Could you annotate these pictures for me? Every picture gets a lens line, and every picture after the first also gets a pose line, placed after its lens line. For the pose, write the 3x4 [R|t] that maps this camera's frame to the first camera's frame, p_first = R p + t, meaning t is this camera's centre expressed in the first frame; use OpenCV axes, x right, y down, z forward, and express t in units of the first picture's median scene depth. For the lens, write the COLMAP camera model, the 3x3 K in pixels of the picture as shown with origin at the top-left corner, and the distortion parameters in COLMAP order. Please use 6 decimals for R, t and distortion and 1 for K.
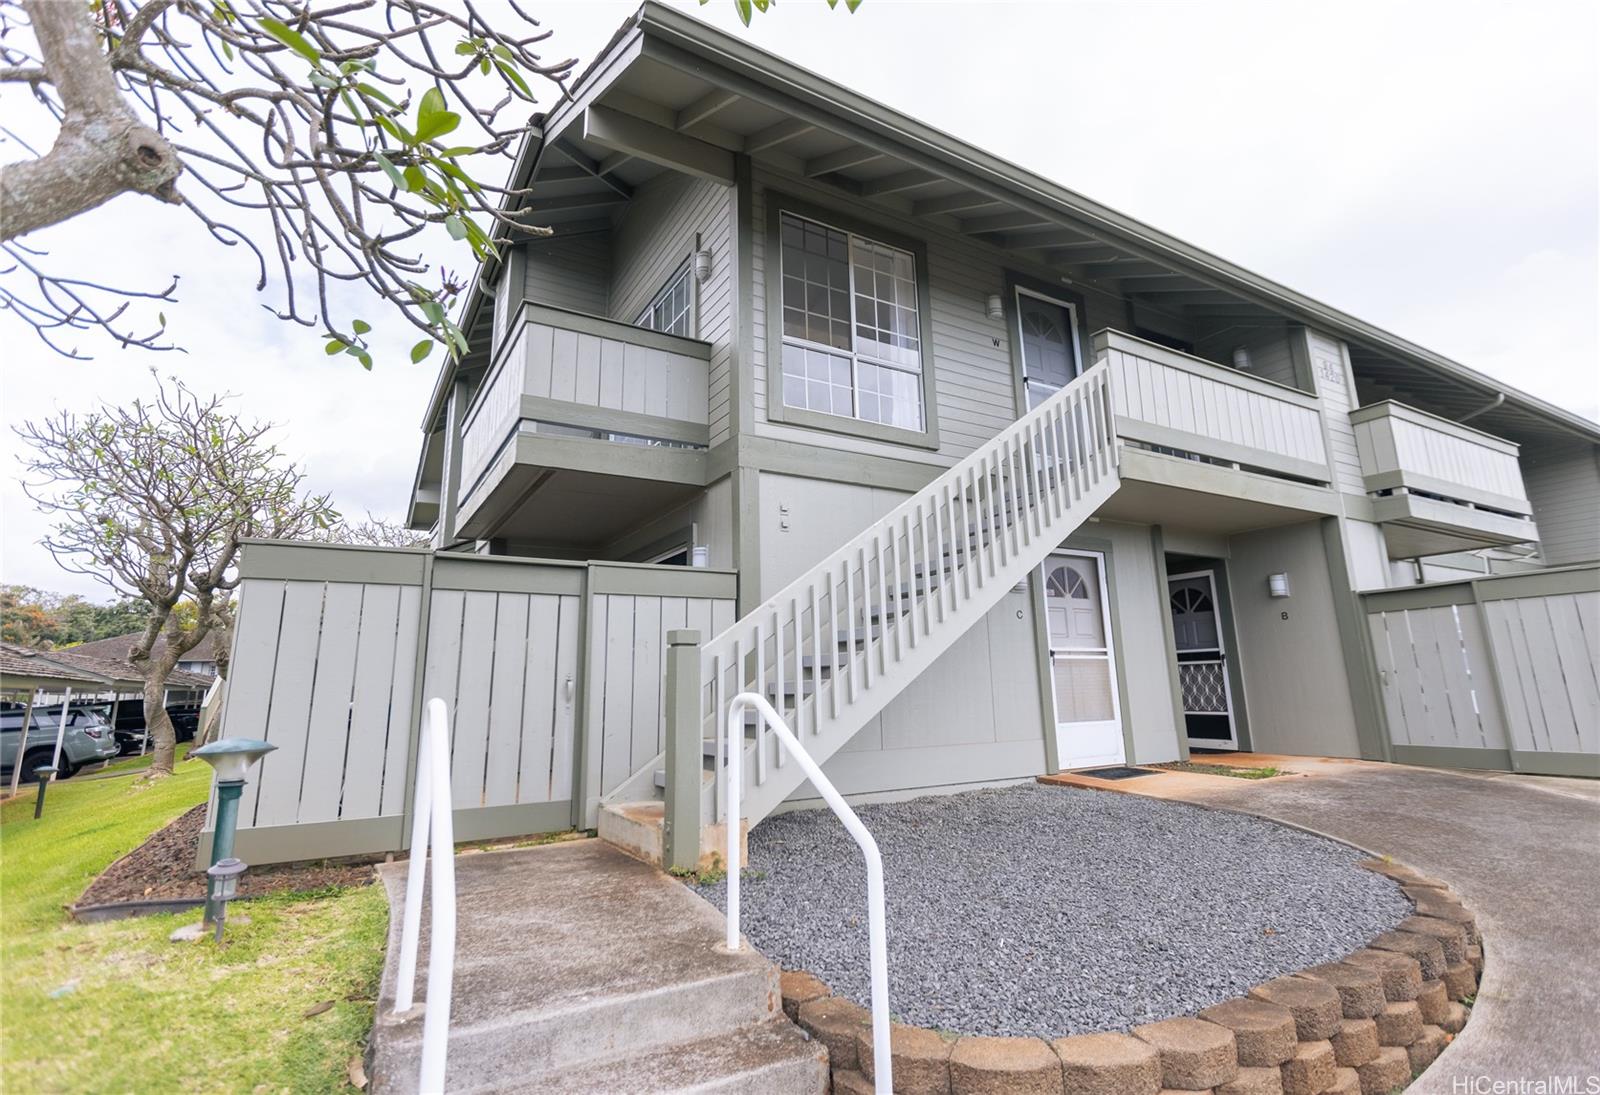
lens RADIAL K [[770.1, 0, 799.4], [0, 770.1, 510.7], [0, 0, 1]] dist [0.002654, 0.000472]
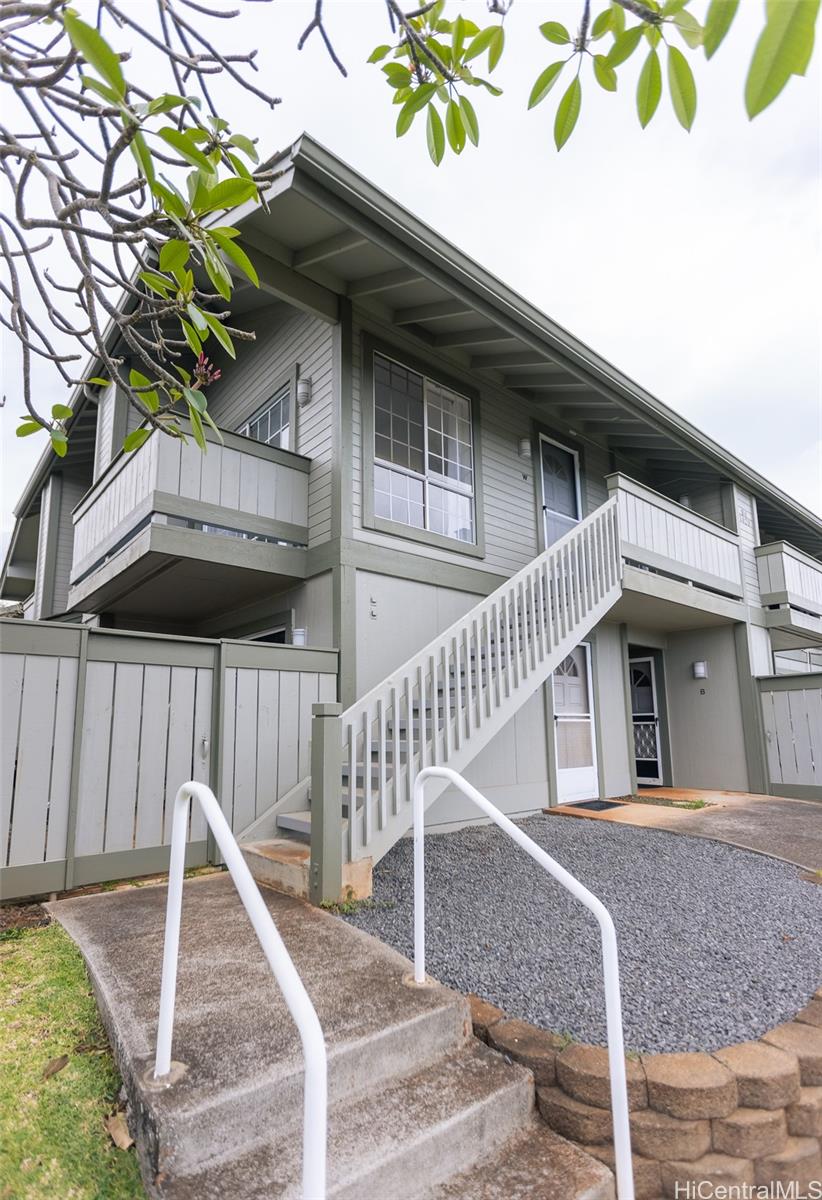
lens RADIAL K [[577.6, 0, 390.6], [0, 577.6, 640.6], [0, 0, 1]] dist [0.002654, 0.000472]
pose [[0.987488, 0.034243, 0.153933, -0.124646], [-0.045420, 0.996534, 0.069689, -0.004298], [-0.151013, -0.075809, 0.985621, 0.077547]]
